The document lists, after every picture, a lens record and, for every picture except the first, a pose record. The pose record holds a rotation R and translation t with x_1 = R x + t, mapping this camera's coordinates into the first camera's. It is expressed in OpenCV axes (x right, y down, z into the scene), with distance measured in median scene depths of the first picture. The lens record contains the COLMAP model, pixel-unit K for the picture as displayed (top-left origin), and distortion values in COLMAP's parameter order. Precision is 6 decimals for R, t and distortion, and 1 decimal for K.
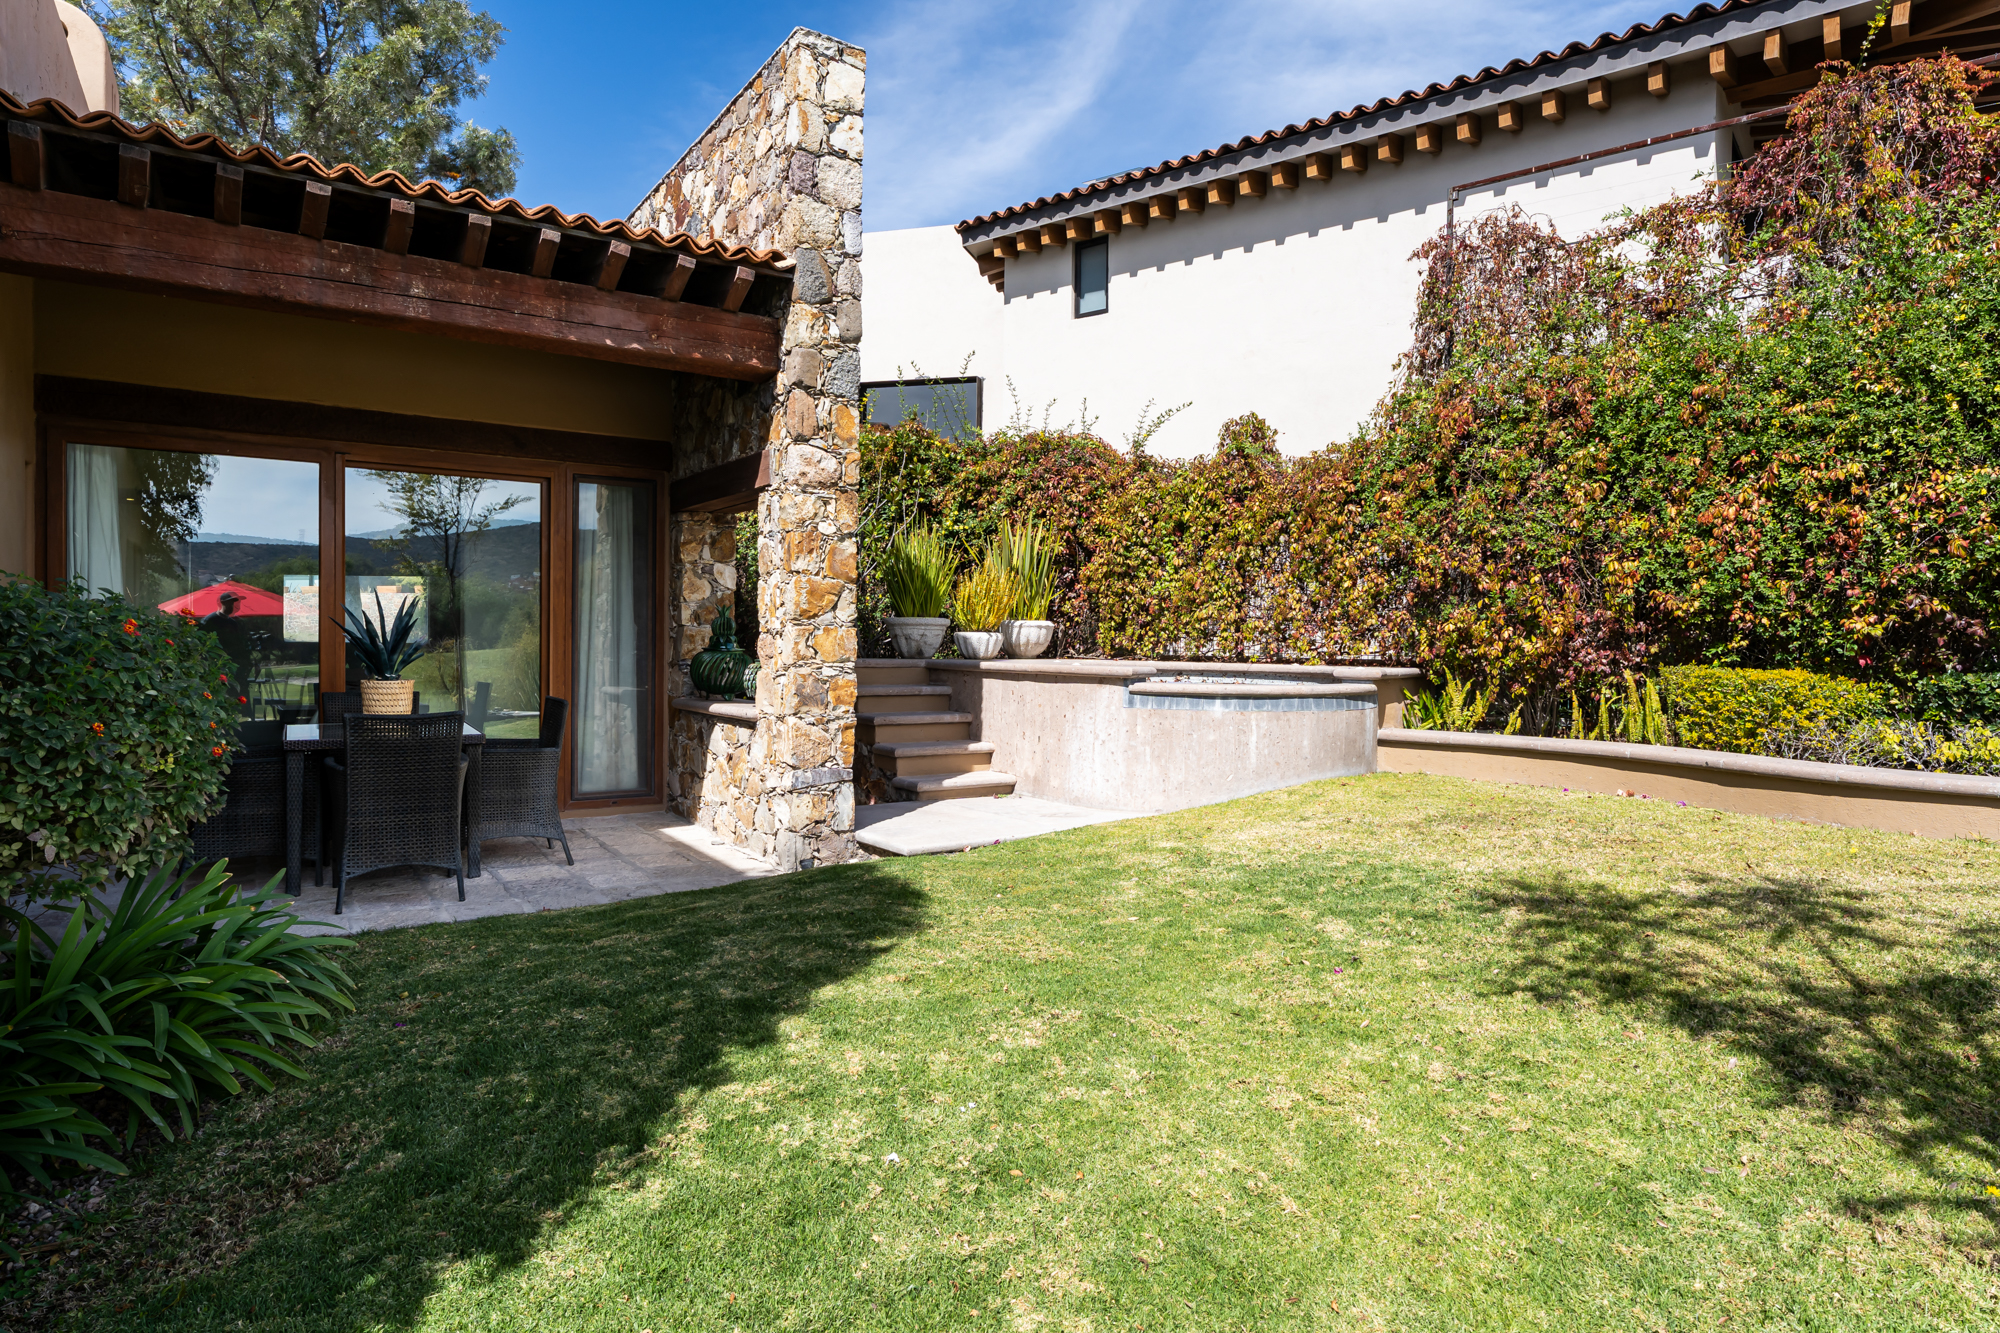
lens RADIAL K [[1149.1, 0, 1000.0], [0, 1149.1, 659.5], [0, 0, 1]] dist [-0.006531, -0.001798]
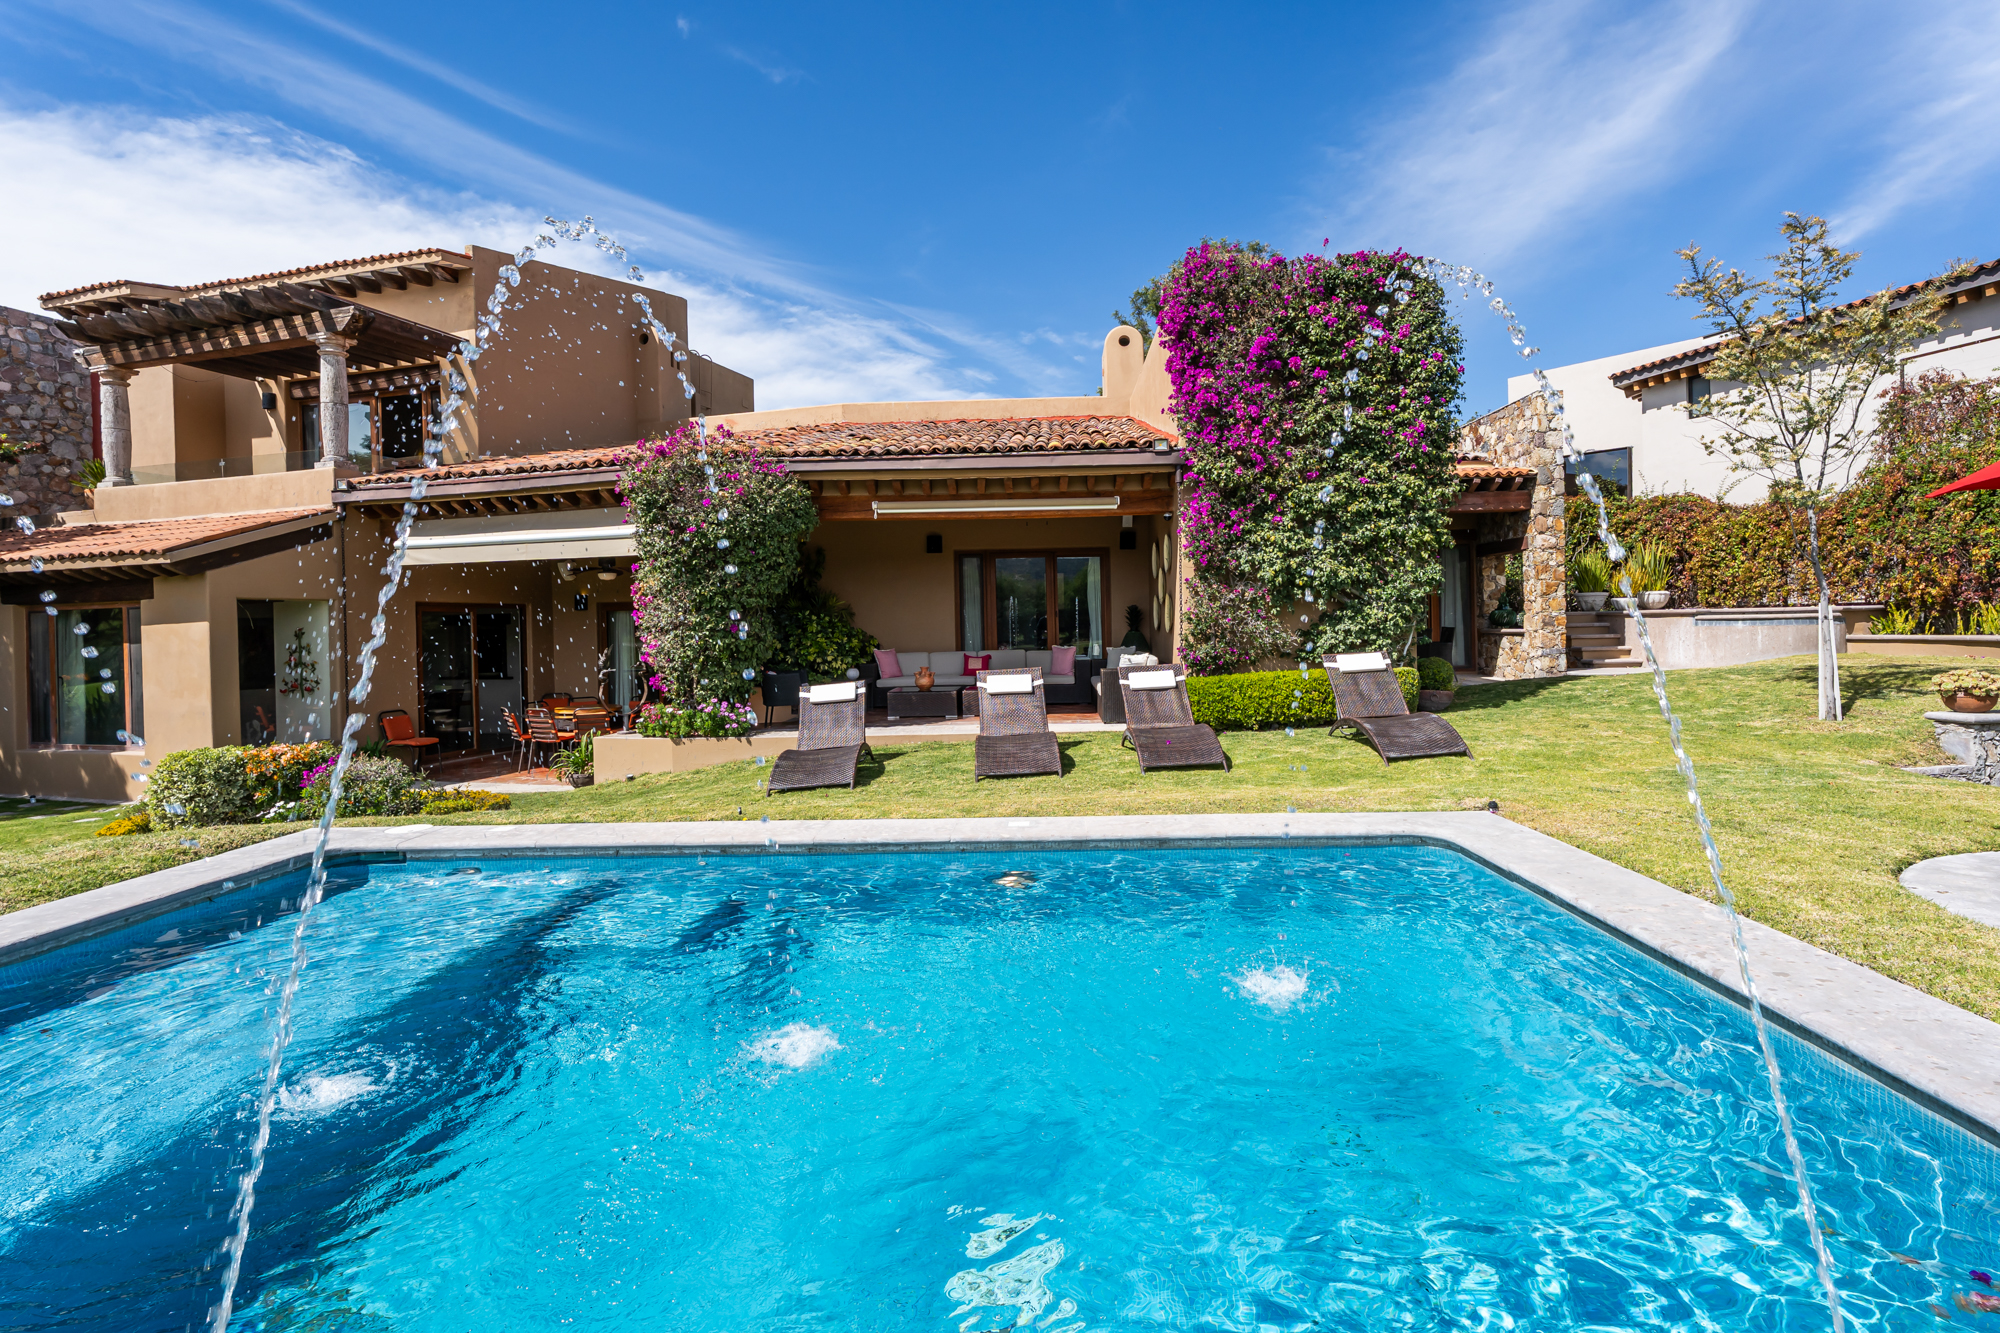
lens RADIAL K [[905.6, 0, 1036.8], [0, 905.6, 631.6], [0, 0, 1]] dist [-0.002533, -0.000503]
pose [[0.812475, -0.025865, -0.582422, 0.085095], [0.023479, 0.999657, -0.011641, 0.038957], [0.582523, -0.004217, 0.812803, -1.196317]]
